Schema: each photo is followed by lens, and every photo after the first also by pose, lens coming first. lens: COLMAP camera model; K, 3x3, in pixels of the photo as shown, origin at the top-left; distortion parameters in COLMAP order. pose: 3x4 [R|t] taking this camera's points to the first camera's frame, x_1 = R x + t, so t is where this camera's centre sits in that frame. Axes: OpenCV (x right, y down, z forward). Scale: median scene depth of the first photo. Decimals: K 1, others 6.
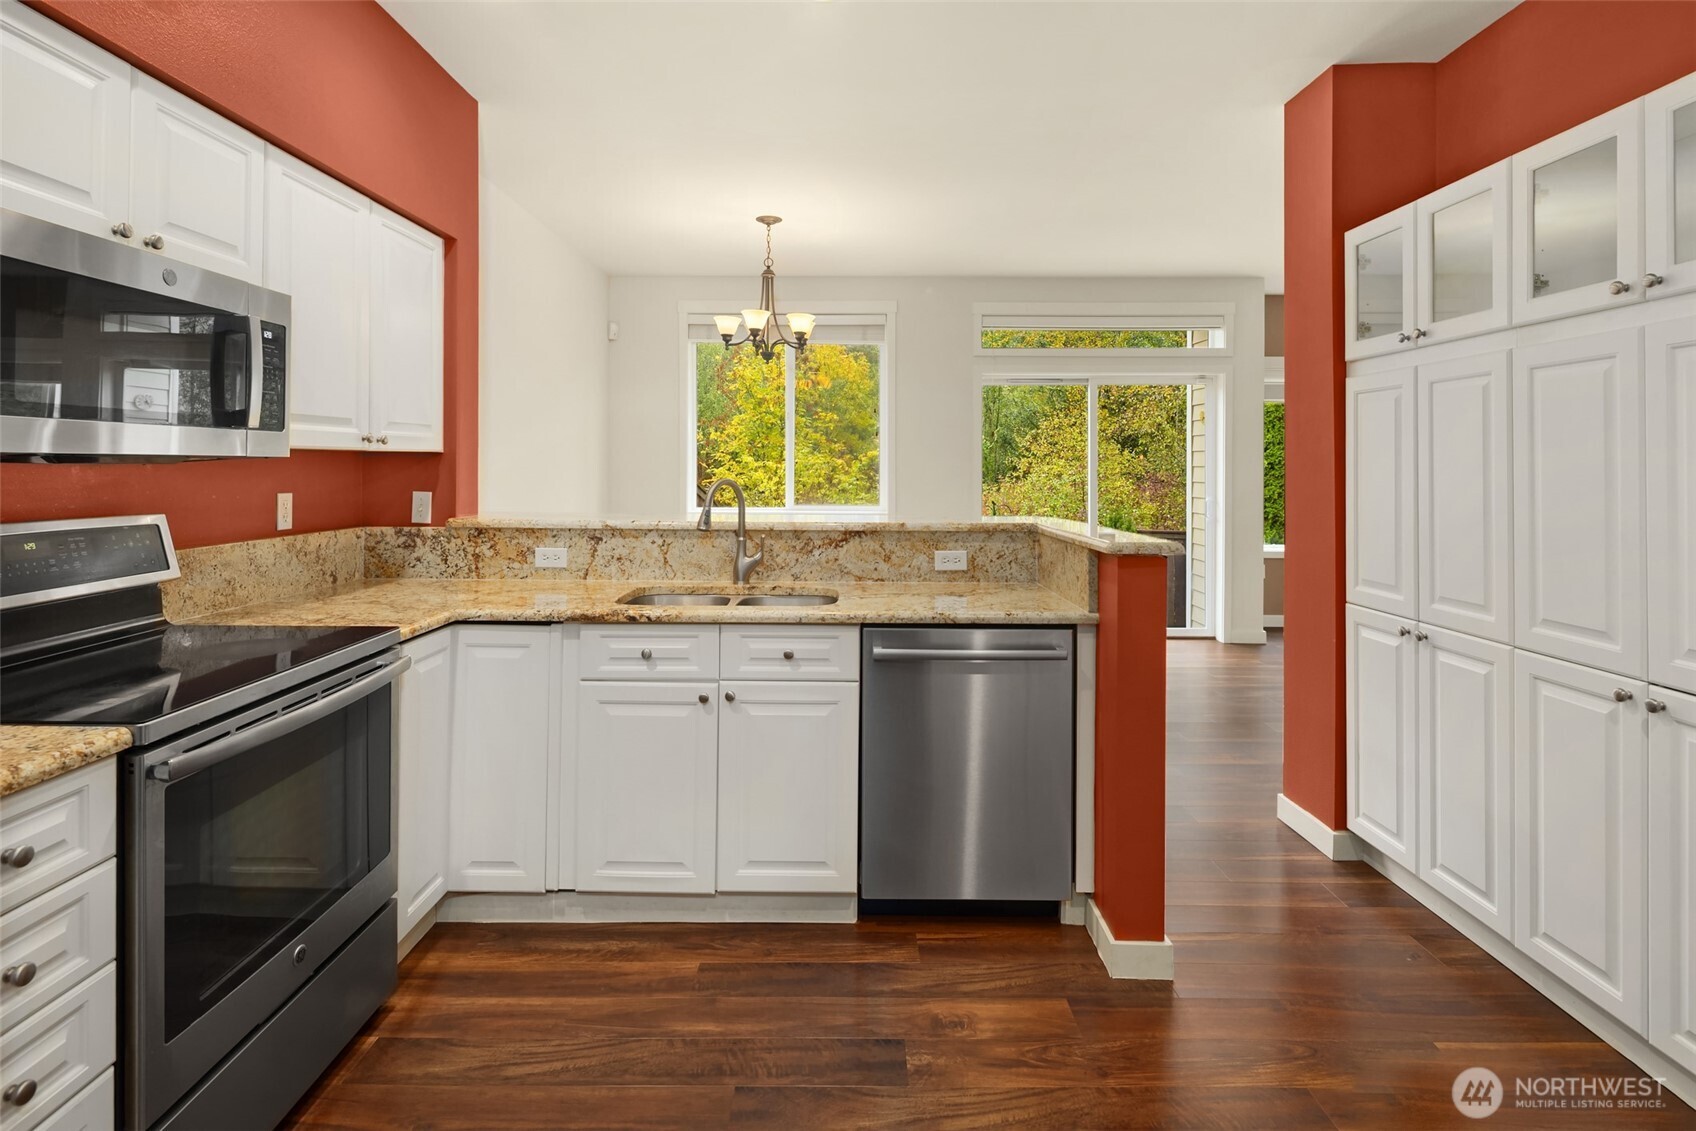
lens RADIAL K [[839.6, 0, 848.0], [0, 839.6, 565.5], [0, 0, 1]] dist [0.000375, -0.000100]
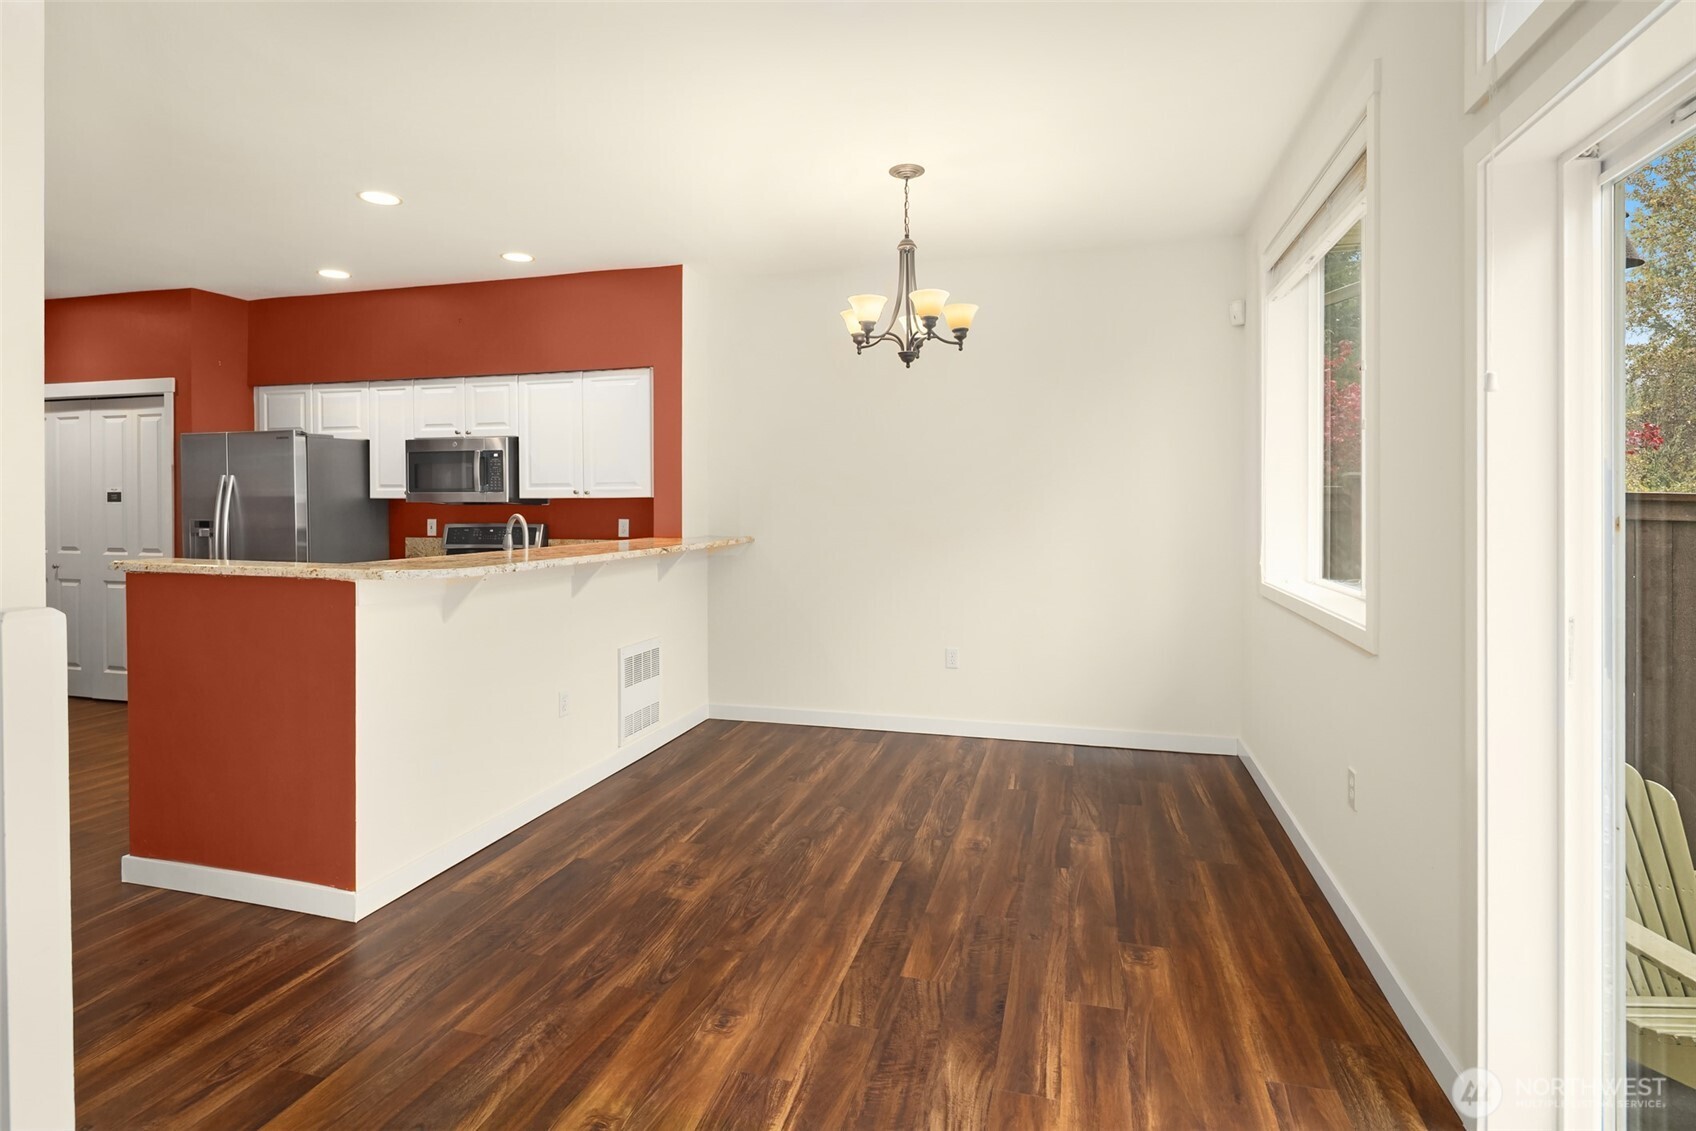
lens RADIAL K [[839.6, 0, 848.0], [0, 839.6, 565.5], [0, 0, 1]] dist [0.000375, -0.000100]
pose [[-0.269597, 0.067741, -0.960588, 1.118183], [-0.109610, 0.988881, 0.100499, -0.233310], [0.956715, 0.132385, -0.259174, 2.018566]]
